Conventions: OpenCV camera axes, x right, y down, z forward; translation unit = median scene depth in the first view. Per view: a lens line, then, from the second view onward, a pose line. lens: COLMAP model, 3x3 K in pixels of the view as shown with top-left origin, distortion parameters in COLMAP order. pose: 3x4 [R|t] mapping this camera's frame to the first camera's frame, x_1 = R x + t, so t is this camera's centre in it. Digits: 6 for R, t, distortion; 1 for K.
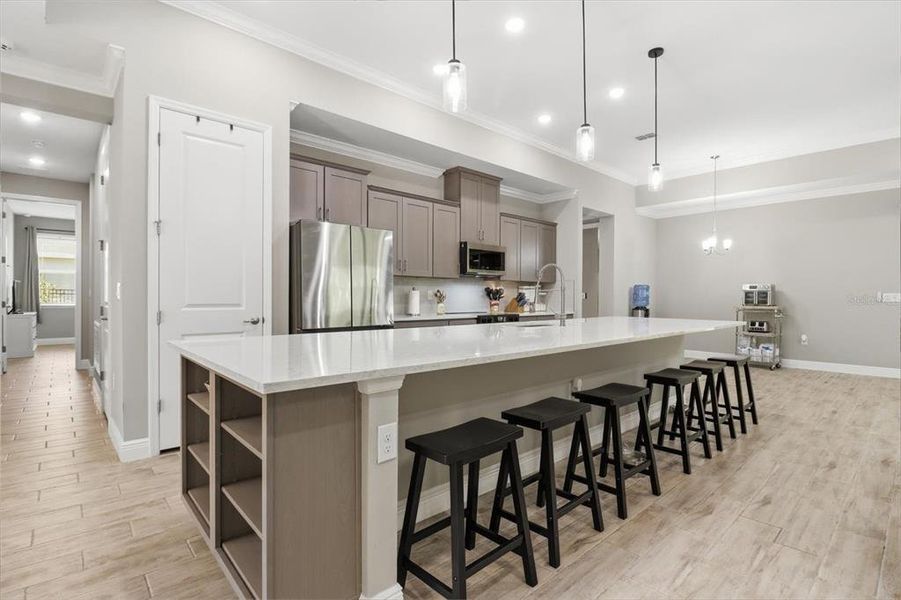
lens RADIAL K [[427.9, 0, 450.7], [0, 427.9, 302.9], [0, 0, 1]] dist [-0.003790, -0.000665]
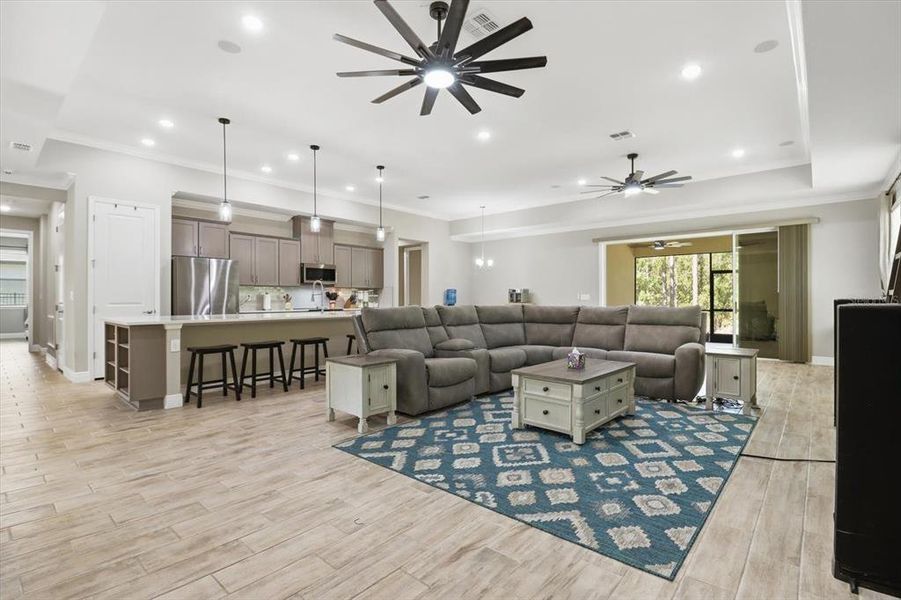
lens RADIAL K [[420.5, 0, 450.5], [0, 420.5, 300.0], [0, 0, 1]] dist [-0.010460, -0.000825]
pose [[0.993702, -0.007076, 0.111832, 0.397395], [0.008245, 0.999916, -0.009993, 0.012829], [-0.111752, 0.010852, 0.993677, -0.591666]]
